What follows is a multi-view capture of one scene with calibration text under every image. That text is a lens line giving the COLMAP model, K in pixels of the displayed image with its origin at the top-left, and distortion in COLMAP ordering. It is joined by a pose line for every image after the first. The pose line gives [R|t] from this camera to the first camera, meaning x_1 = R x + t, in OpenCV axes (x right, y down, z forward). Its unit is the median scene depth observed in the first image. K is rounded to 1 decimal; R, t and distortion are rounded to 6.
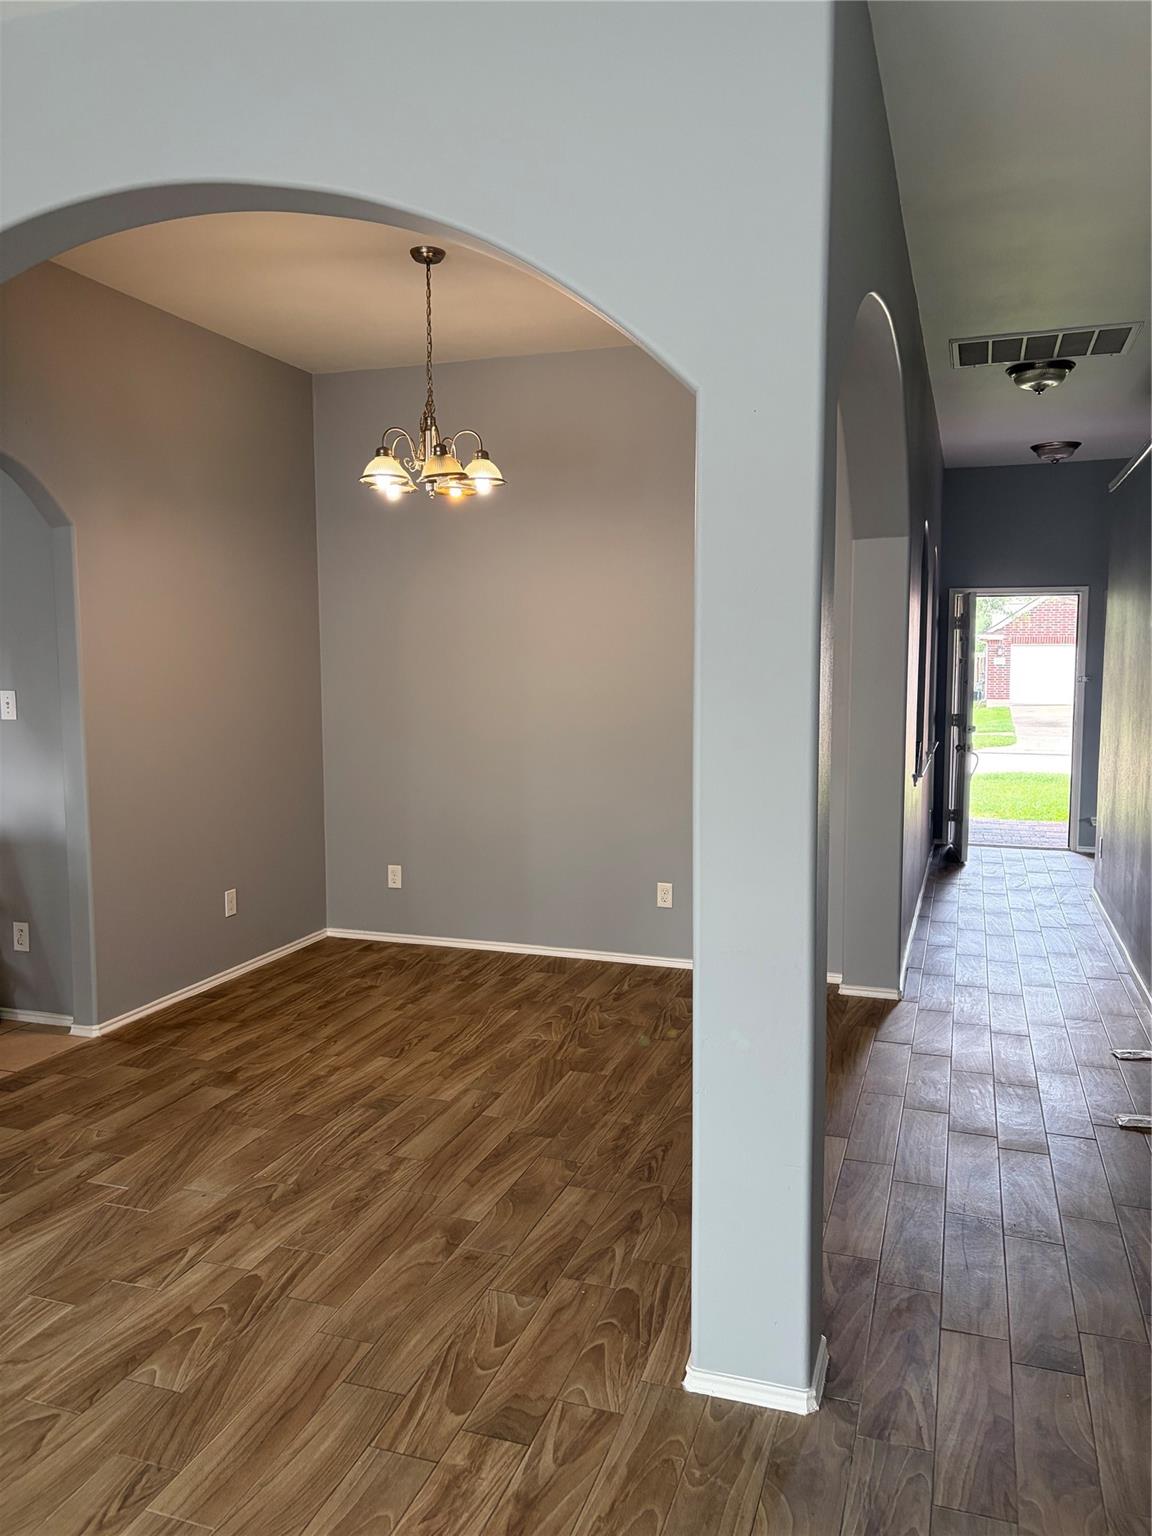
lens RADIAL K [[1155.8, 0, 573.0], [0, 1155.8, 764.3], [0, 0, 1]] dist [0.027396, -0.031942]
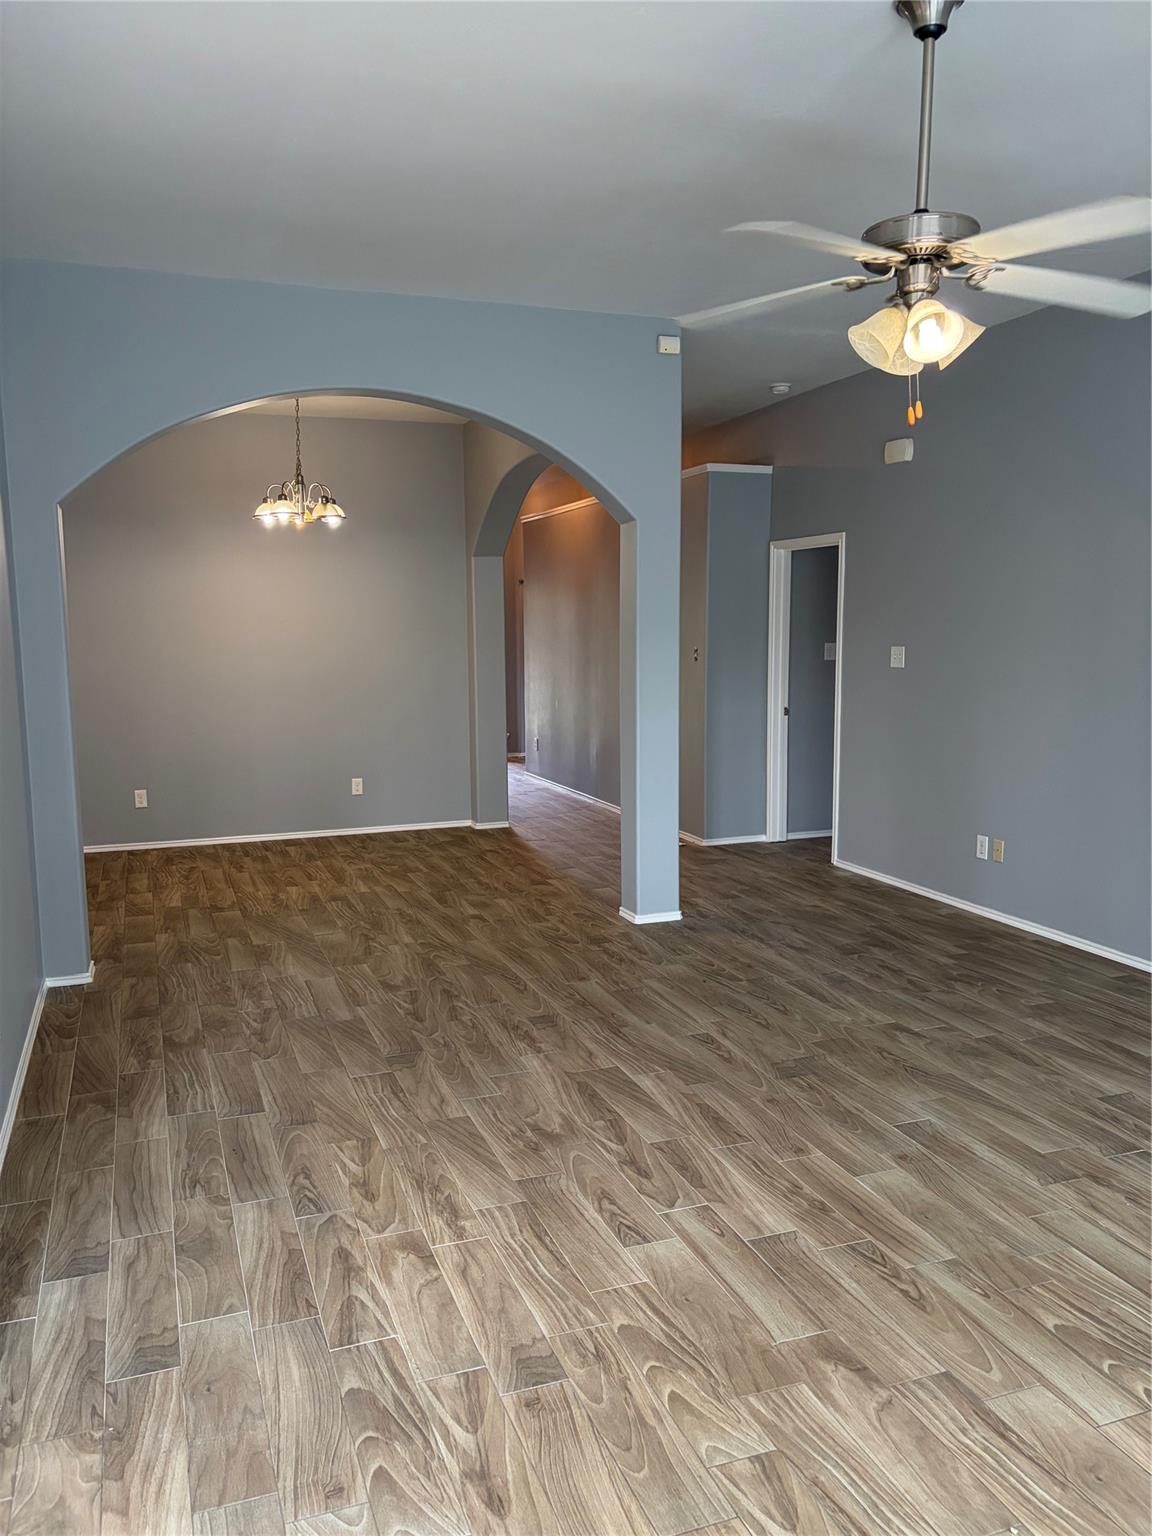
lens RADIAL K [[1155.8, 0, 578.6], [0, 1155.8, 772.6], [0, 0, 1]] dist [0.027396, -0.031942]
pose [[0.768908, -0.090366, 0.632941, -1.131683], [0.069183, 0.995908, 0.058143, 0.050239], [-0.635605, -0.000918, 0.772014, -0.604302]]
